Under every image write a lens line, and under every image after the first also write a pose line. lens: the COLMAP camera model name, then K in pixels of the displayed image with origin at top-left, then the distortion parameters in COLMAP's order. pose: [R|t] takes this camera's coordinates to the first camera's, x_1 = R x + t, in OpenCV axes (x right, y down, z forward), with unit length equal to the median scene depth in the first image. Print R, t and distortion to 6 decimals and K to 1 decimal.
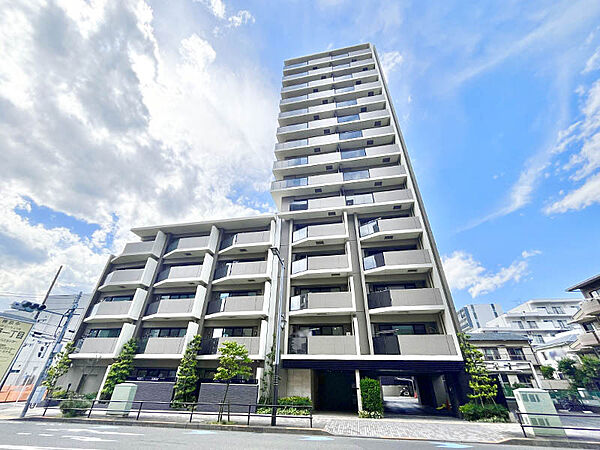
lens RADIAL K [[240.0, 0, 300.1], [0, 240.0, 246.7], [0, 0, 1]] dist [0.000221, -0.000203]
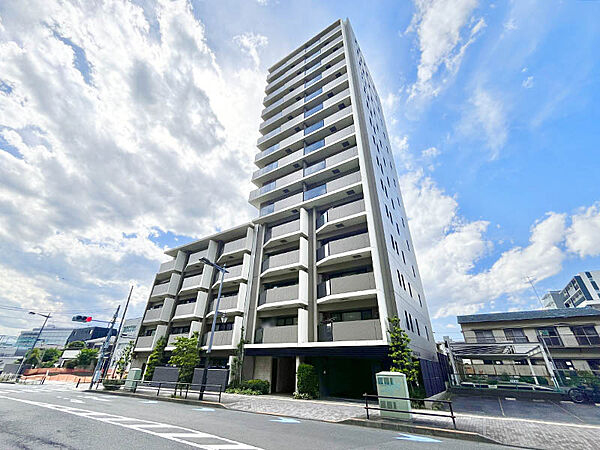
lens RADIAL K [[249.4, 0, 300.0], [0, 249.4, 225.0], [0, 0, 1]] dist [0.000542, 0.000205]
pose [[0.924709, -0.191211, -0.329168, 0.660828], [0.188887, 0.981210, -0.039348, -0.034272], [0.330507, -0.025790, 0.943451, -0.067024]]
